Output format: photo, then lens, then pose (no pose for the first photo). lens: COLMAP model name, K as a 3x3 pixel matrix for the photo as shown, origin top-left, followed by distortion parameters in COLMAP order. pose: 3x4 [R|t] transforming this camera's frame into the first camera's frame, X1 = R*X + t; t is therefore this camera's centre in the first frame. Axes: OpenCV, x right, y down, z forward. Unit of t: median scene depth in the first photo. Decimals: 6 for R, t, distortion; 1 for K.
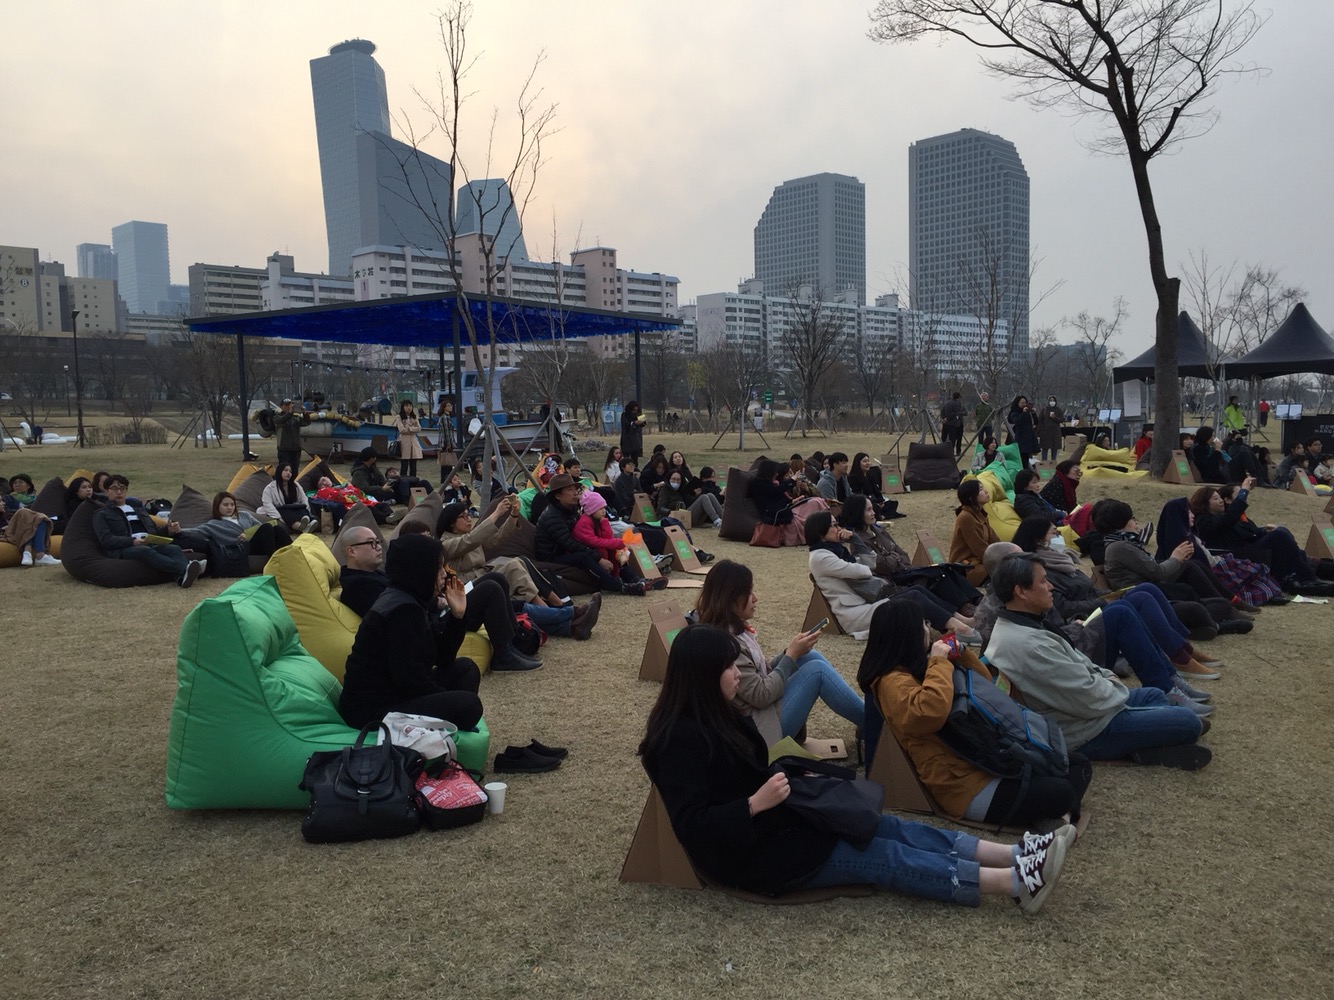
lens RADIAL K [[1137.0, 0, 667.0], [0, 1137.0, 500.0], [0, 0, 1]] dist [0.094614, -0.125458]
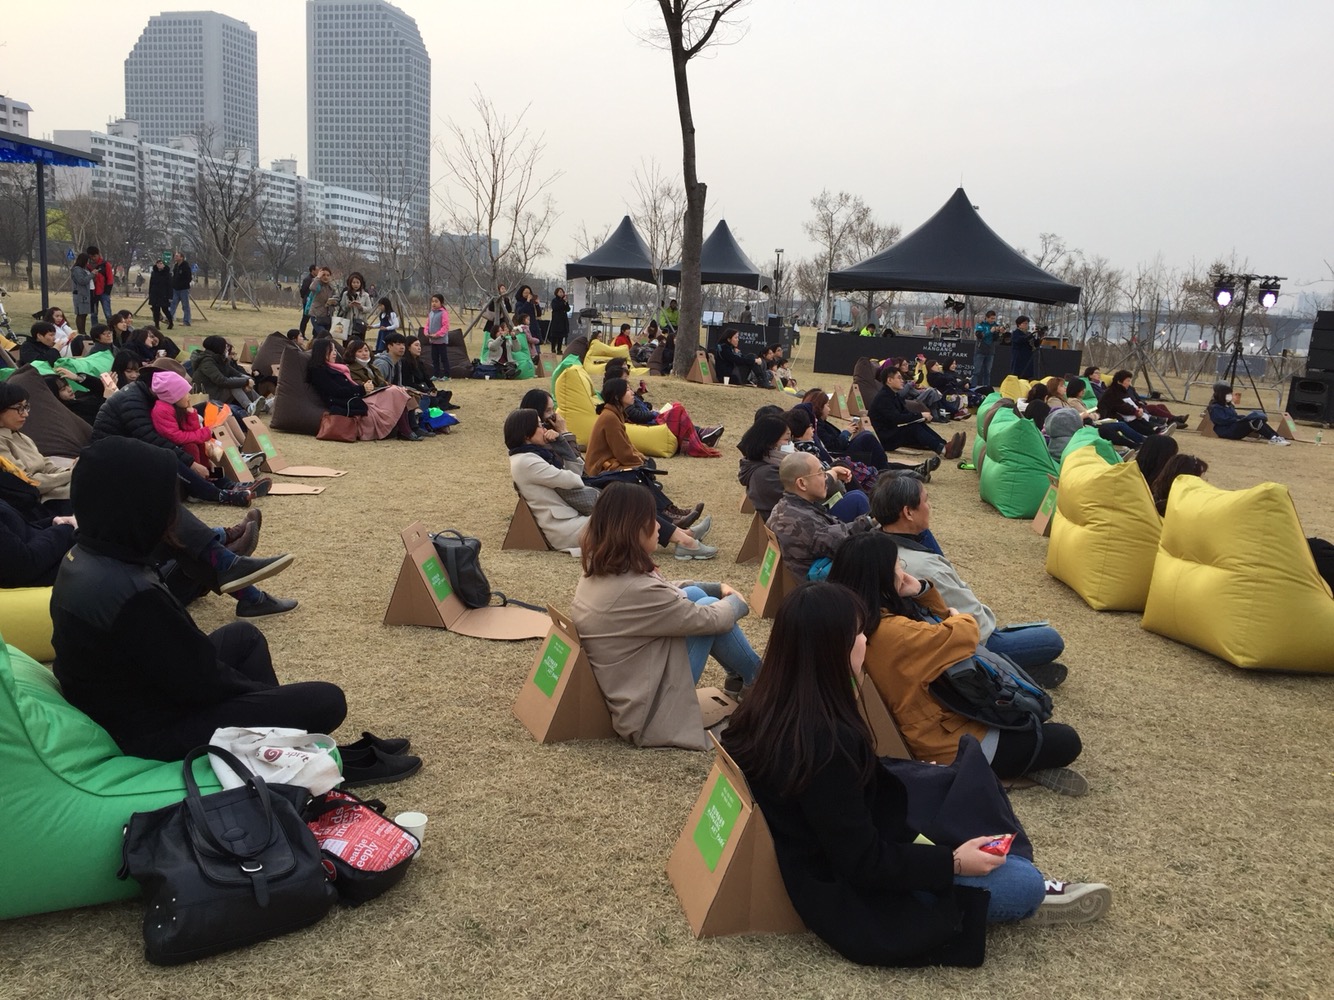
lens RADIAL K [[1132.6, 0, 663.6], [0, 1132.6, 507.4], [0, 0, 1]] dist [0.084907, -0.110164]
pose [[0.870733, -0.019022, 0.491389, -0.099612], [-0.034429, 0.994441, 0.099503, -0.003058], [-0.490550, -0.103558, 0.865238, 0.098635]]
